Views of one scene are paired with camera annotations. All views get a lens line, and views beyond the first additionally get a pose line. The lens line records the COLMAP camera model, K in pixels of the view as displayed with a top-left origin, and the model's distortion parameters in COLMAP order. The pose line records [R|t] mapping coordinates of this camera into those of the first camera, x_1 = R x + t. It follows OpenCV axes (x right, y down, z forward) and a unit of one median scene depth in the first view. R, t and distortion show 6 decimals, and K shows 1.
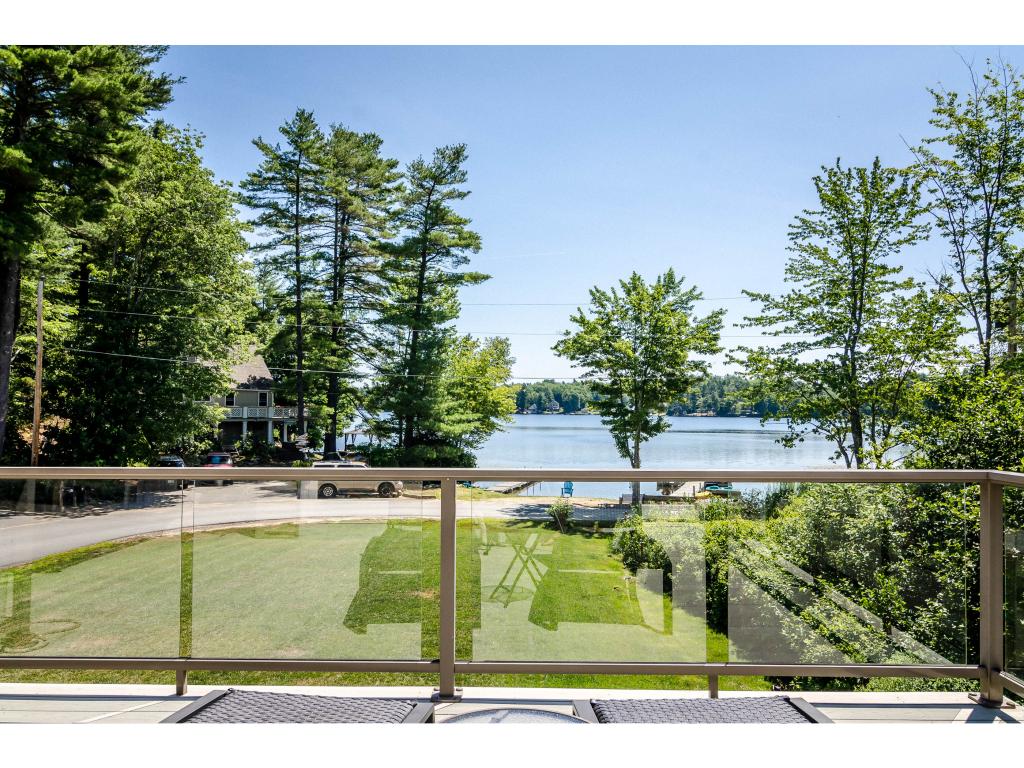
lens RADIAL K [[730.5, 0, 512.0], [0, 730.5, 384.0], [0, 0, 1]] dist [-0.003121, -0.001089]
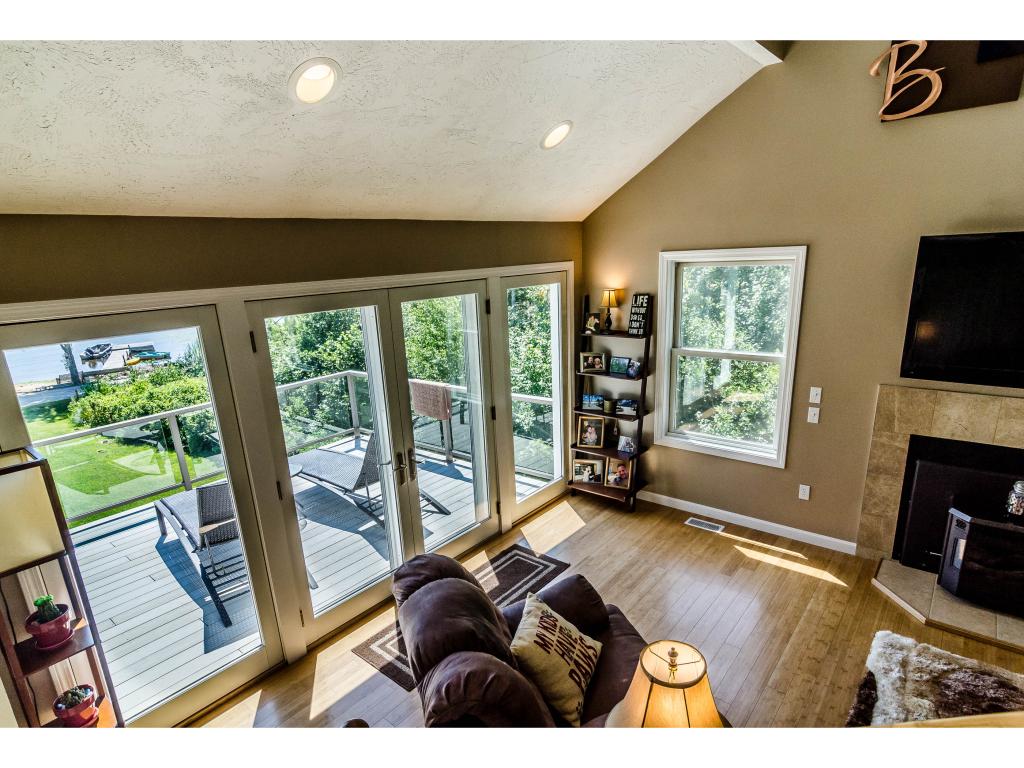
lens RADIAL K [[564.4, 0, 512.0], [0, 564.4, 384.0], [0, 0, 1]] dist [-0.000846, -0.000236]
pose [[0.628928, -0.218602, 0.746098, -0.203666], [0.034030, 0.966477, 0.254486, -0.115323], [-0.776719, -0.134664, 0.615284, -0.293841]]
